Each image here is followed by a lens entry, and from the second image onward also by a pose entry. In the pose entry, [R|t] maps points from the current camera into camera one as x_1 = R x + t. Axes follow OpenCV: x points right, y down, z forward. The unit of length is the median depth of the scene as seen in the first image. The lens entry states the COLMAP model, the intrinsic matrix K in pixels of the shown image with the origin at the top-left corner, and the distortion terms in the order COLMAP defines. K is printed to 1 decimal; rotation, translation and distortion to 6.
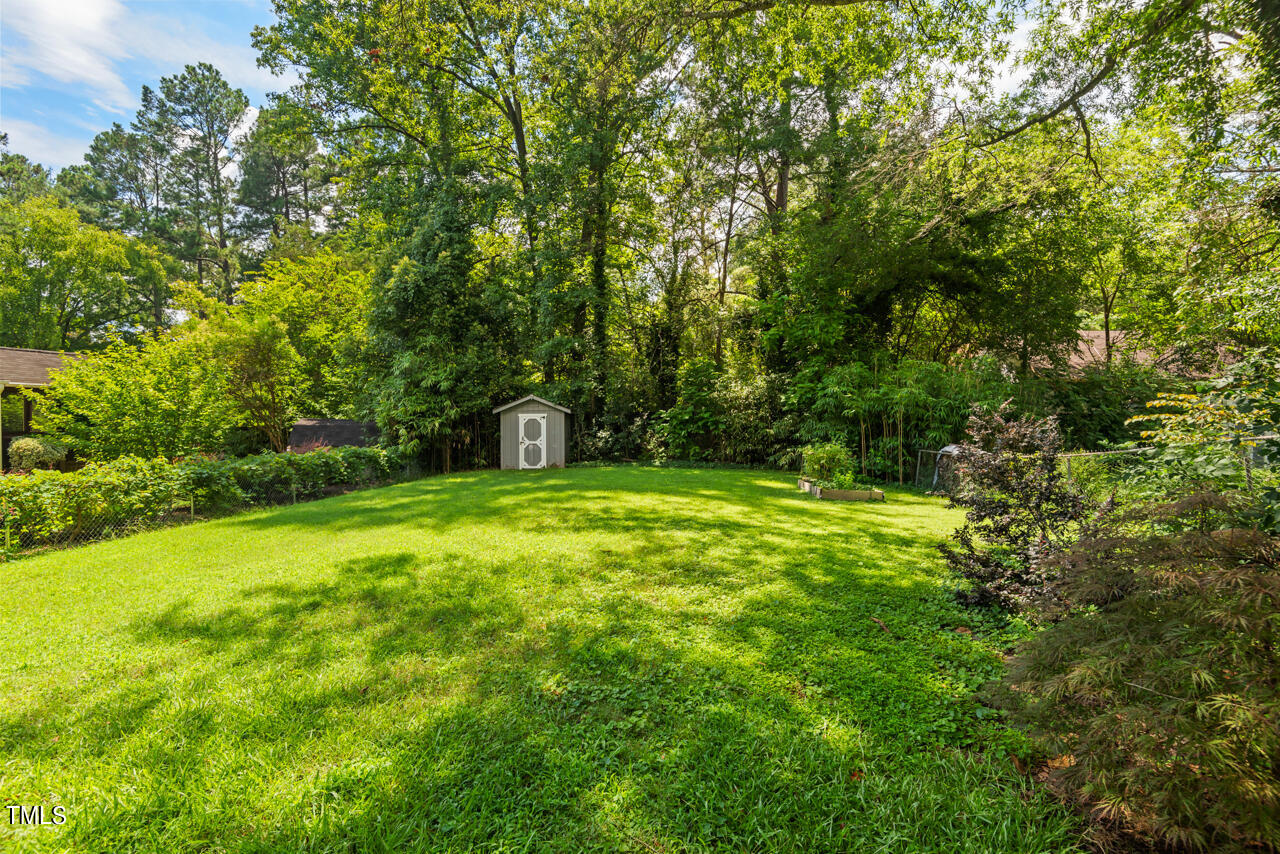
lens RADIAL K [[582.6, 0, 646.3], [0, 582.6, 420.6], [0, 0, 1]] dist [0.029306, -0.016644]
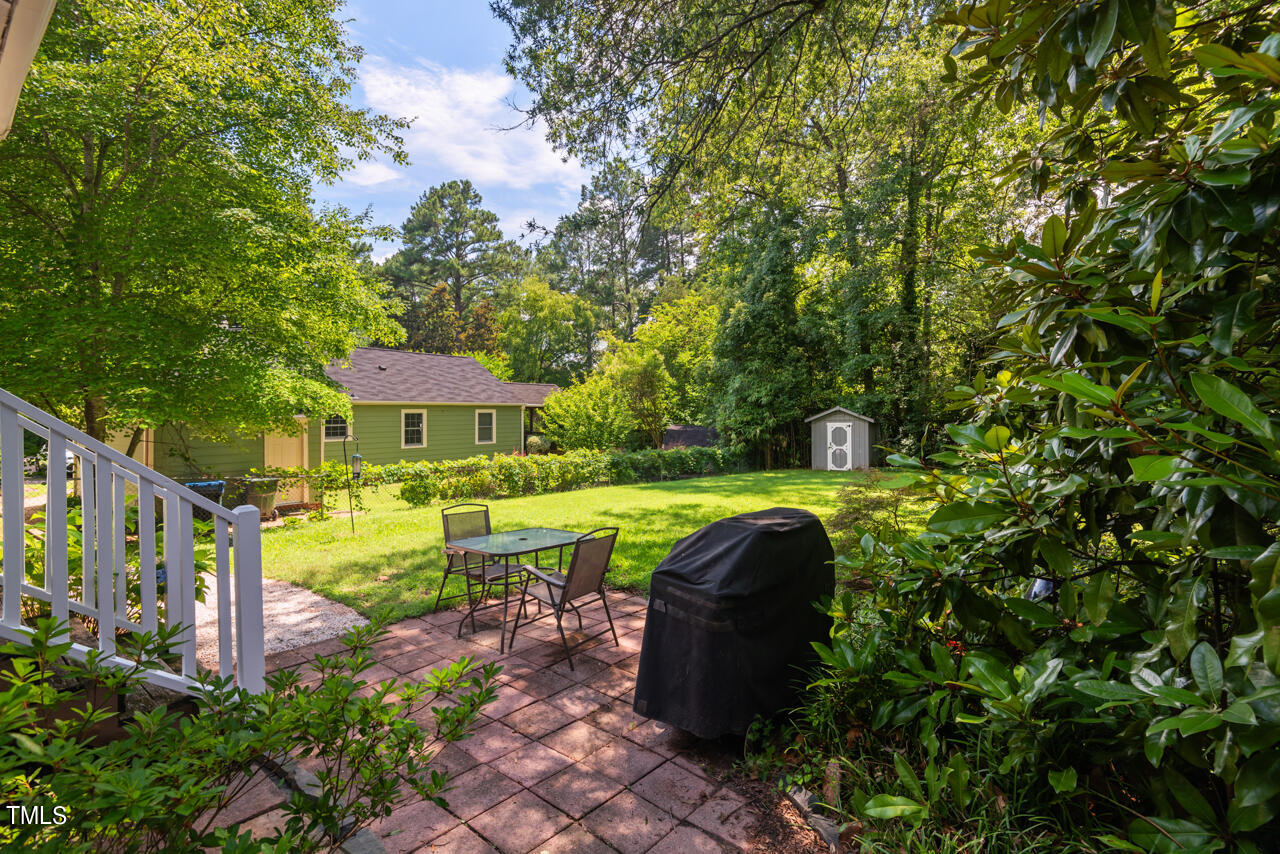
lens RADIAL K [[582.6, 0, 632.1], [0, 582.6, 422.9], [0, 0, 1]] dist [0.029306, -0.016644]
pose [[0.817337, 0.005392, -0.576134, 0.137050], [-0.006260, 0.999980, 0.000478, -0.009430], [0.576125, 0.003216, 0.817355, -0.184813]]
